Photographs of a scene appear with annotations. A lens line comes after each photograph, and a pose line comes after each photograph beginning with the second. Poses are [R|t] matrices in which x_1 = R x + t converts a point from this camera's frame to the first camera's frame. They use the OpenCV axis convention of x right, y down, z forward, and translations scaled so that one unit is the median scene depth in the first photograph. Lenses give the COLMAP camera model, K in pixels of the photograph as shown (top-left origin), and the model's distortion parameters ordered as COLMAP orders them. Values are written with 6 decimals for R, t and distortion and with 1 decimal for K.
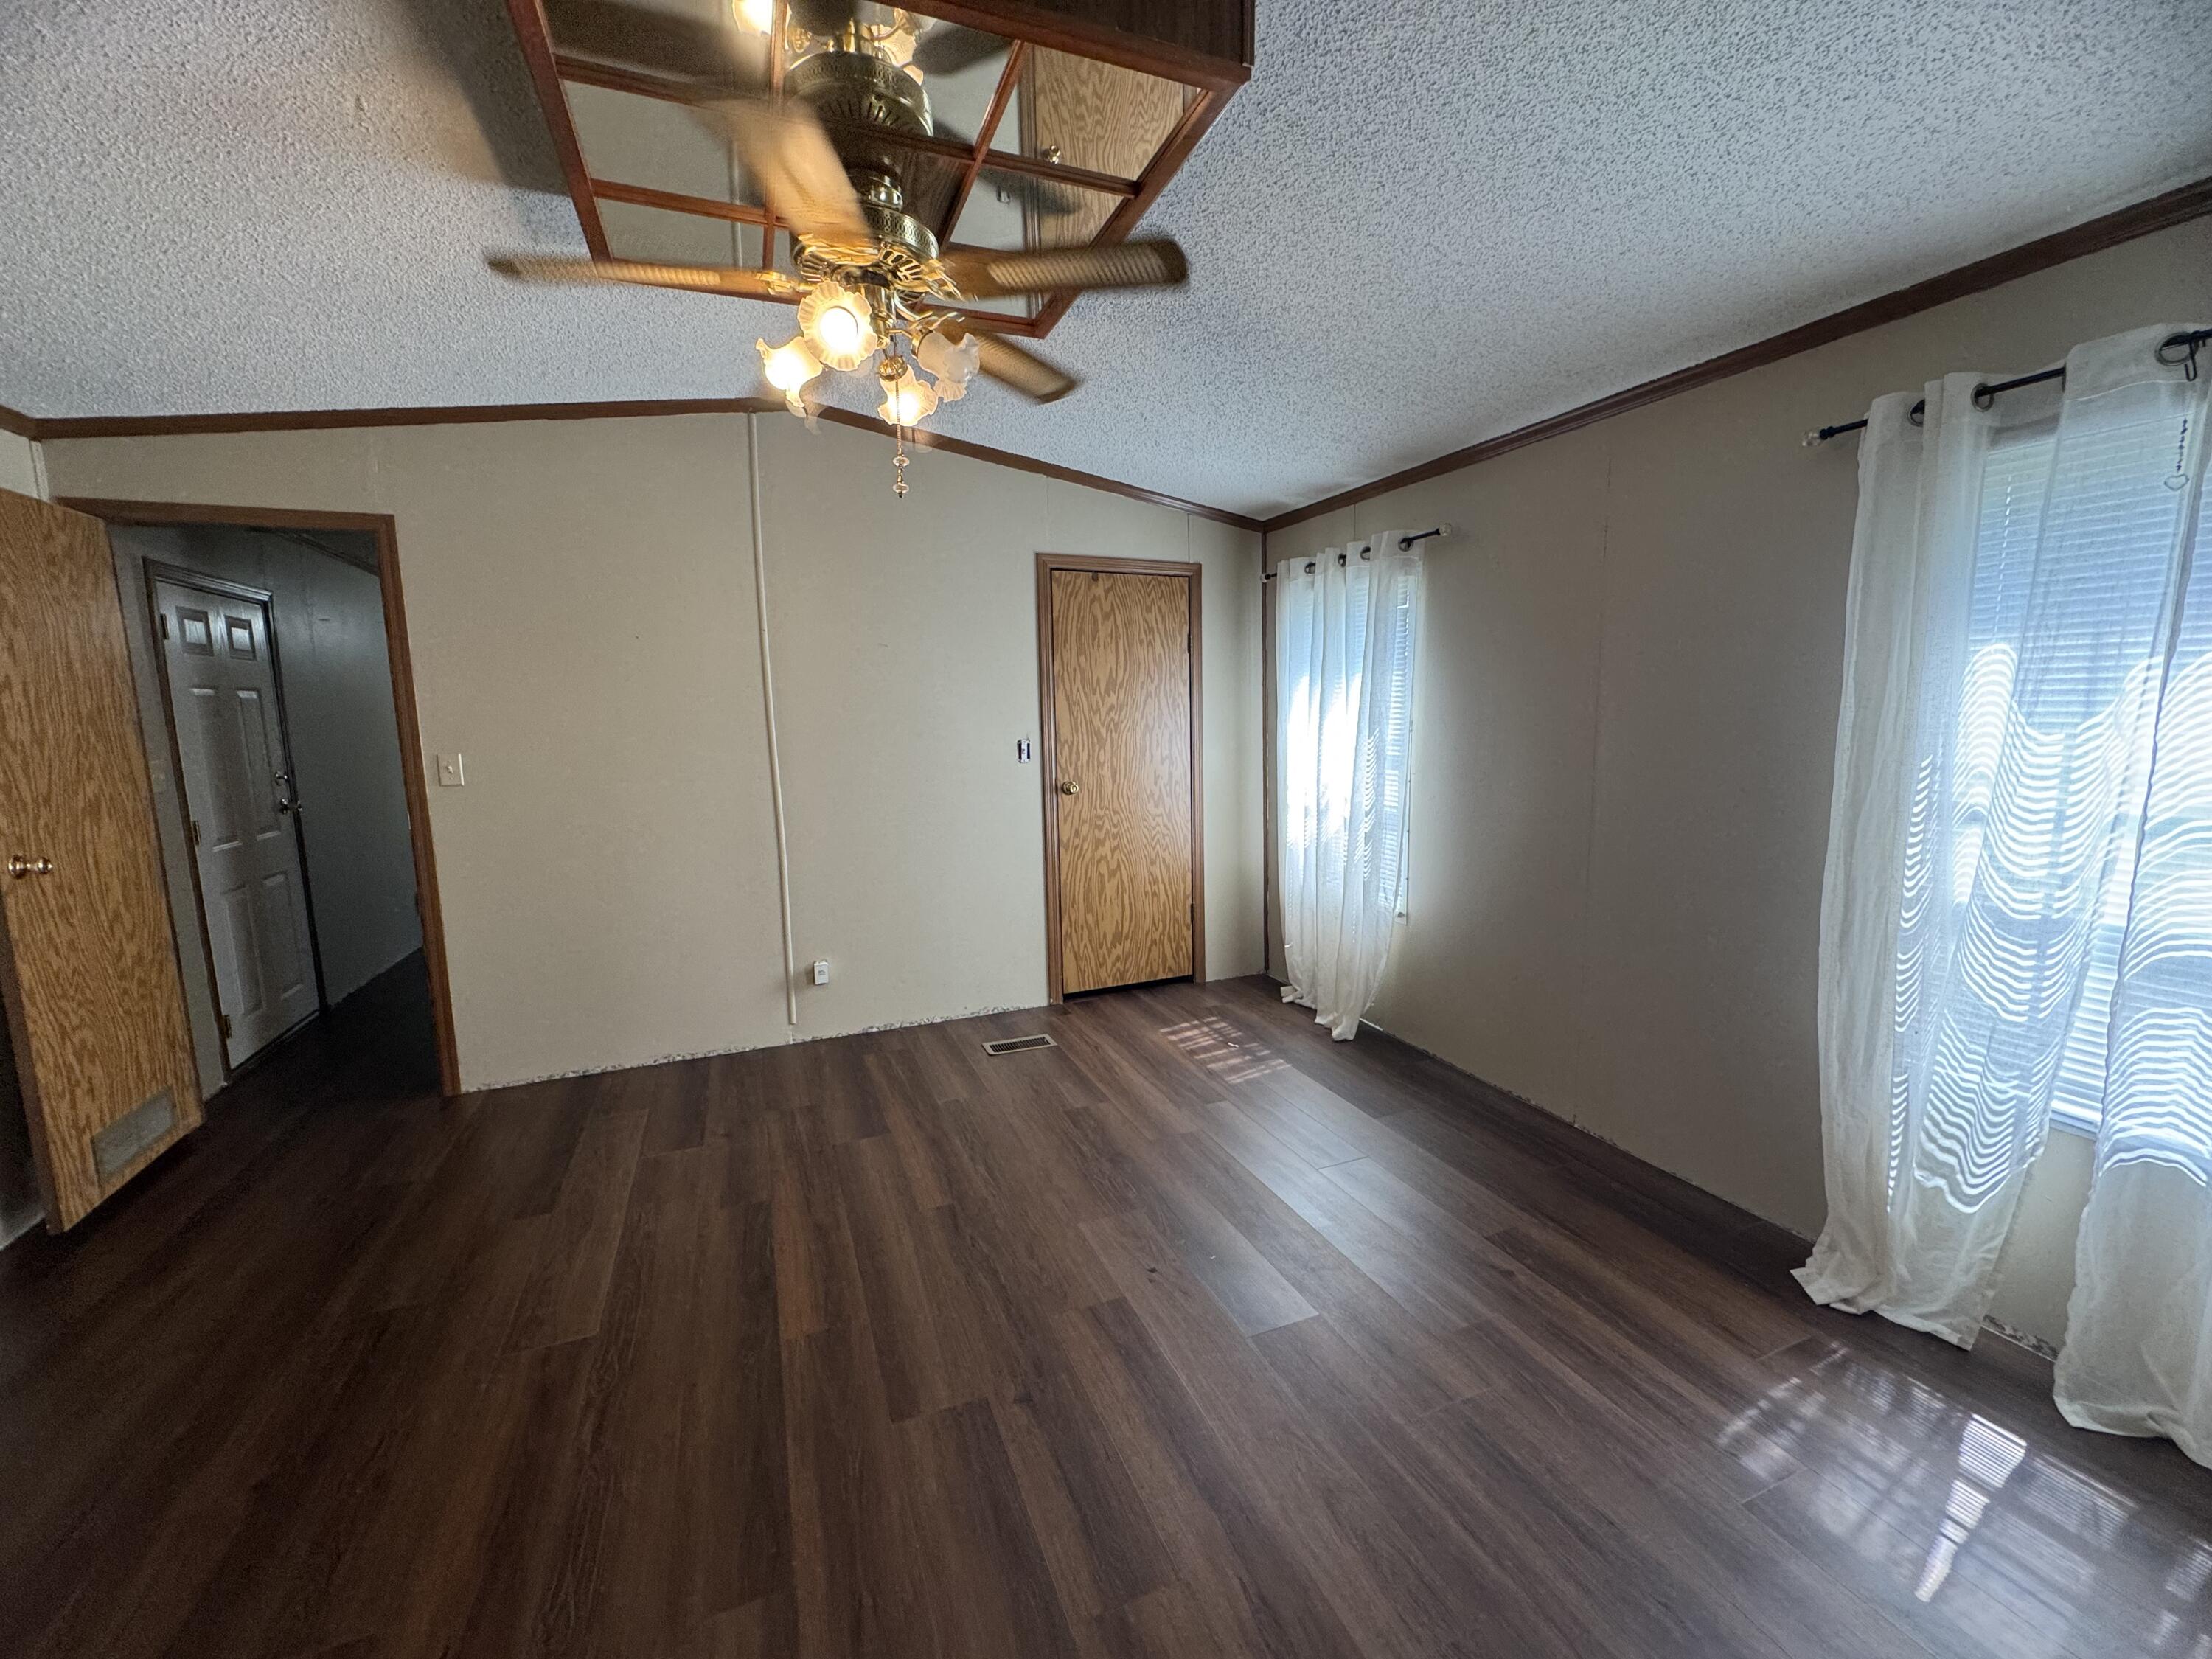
lens RADIAL K [[881.3, 0, 1105.7], [0, 881.3, 831.1], [0, 0, 1]] dist [-0.001421, 0.000078]
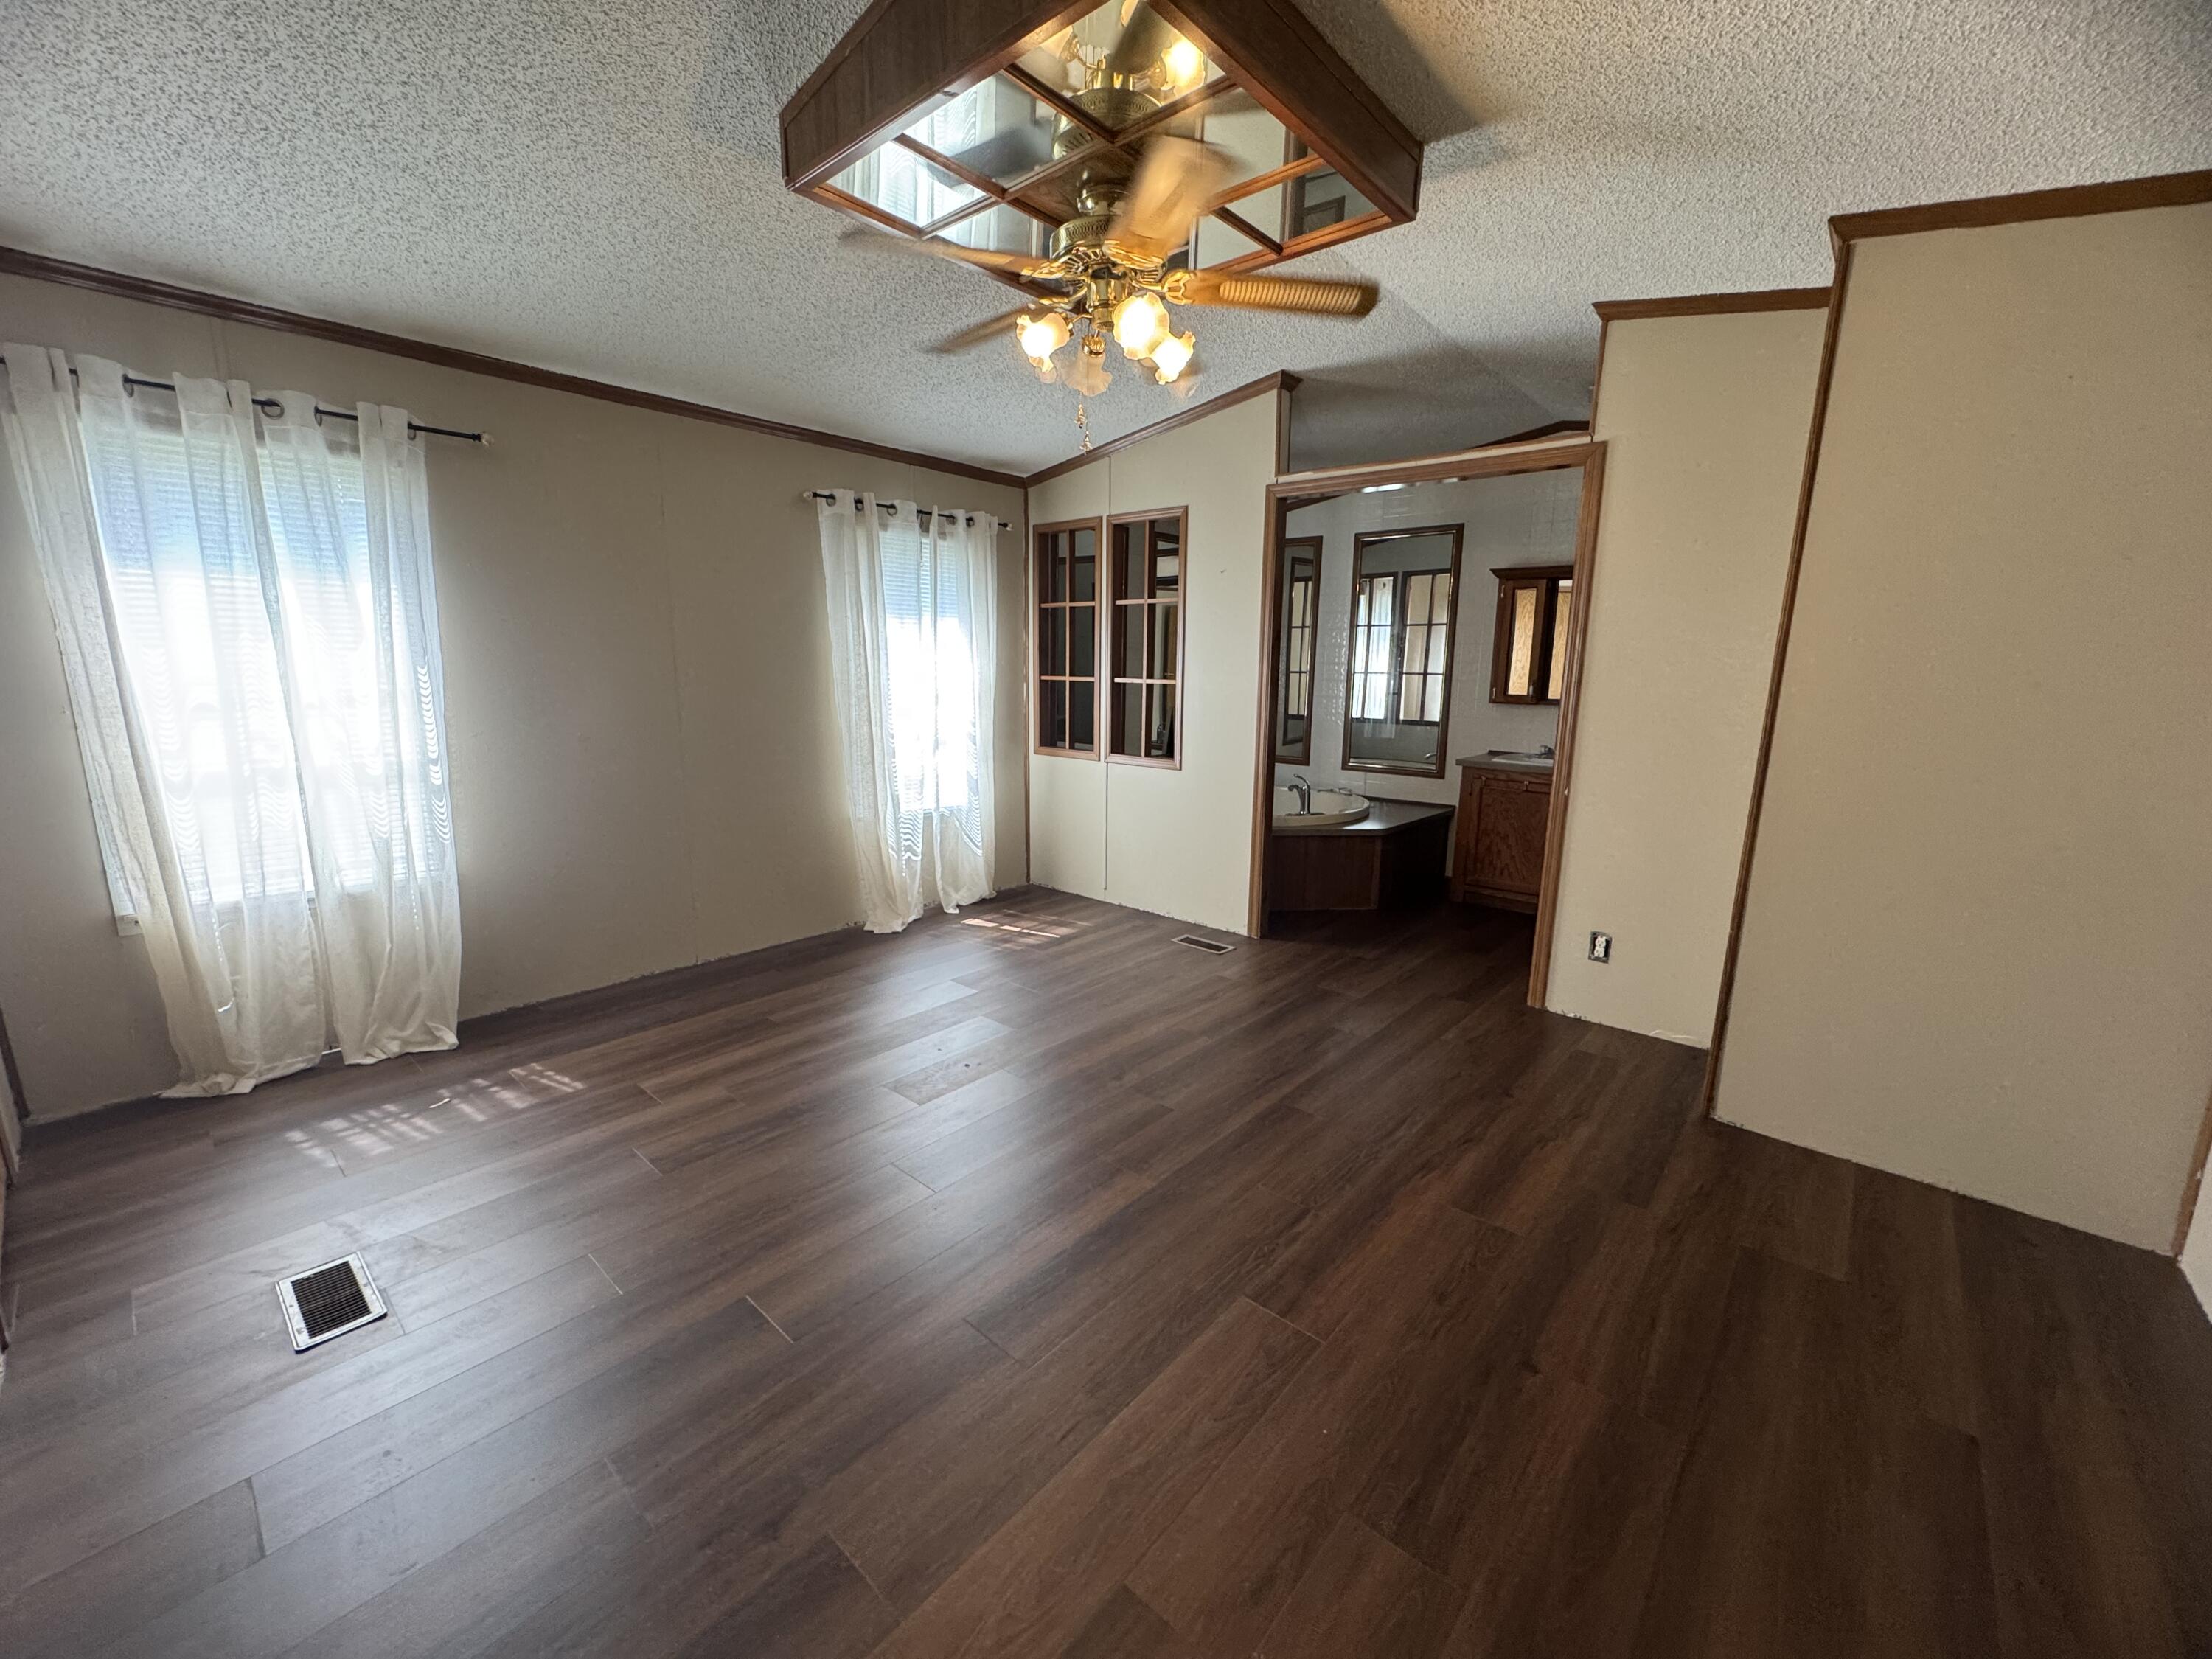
lens RADIAL K [[881.3, 0, 1107.6], [0, 881.3, 823.7], [0, 0, 1]] dist [-0.001421, 0.000078]
pose [[-0.445546, -0.156285, 0.881512, -1.232128], [0.111926, 0.967195, 0.228047, -0.138280], [-0.888235, 0.200269, -0.413438, 1.383651]]
